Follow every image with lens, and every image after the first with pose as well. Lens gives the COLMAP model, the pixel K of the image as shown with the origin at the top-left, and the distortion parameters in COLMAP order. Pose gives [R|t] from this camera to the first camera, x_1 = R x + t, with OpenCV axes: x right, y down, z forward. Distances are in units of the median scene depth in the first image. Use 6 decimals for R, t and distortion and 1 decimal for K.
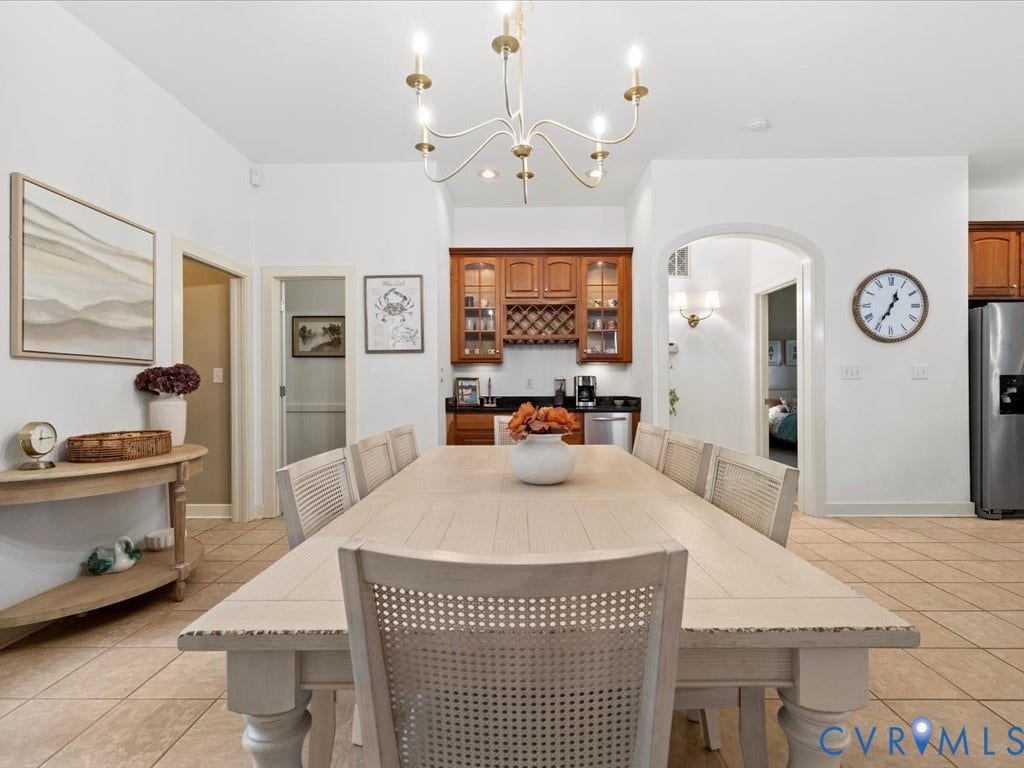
lens RADIAL K [[497.9, 0, 513.5], [0, 497.9, 392.1], [0, 0, 1]] dist [0.018212, -0.000041]
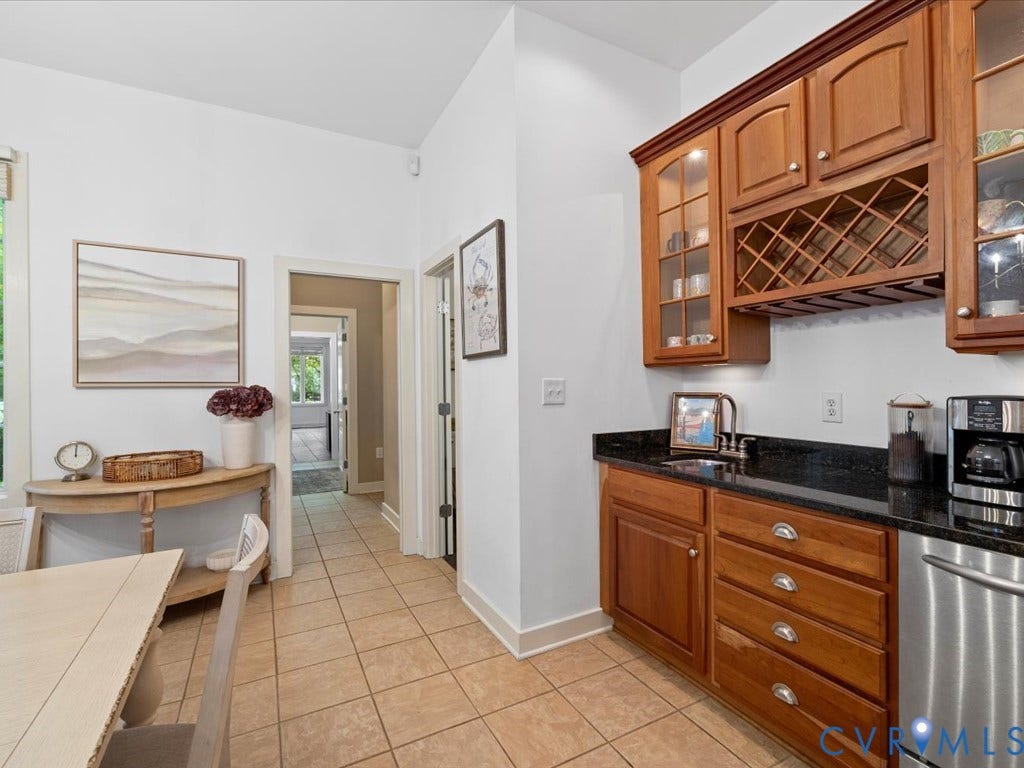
lens RADIAL K [[487.1, 0, 518.9], [0, 487.1, 383.0], [0, 0, 1]] dist [0.001375, 0.000427]
pose [[0.475074, 0.001834, -0.879944, 0.408915], [-0.005212, 0.999986, -0.000730, -0.059442], [0.879930, 0.004933, 0.475077, 0.961868]]
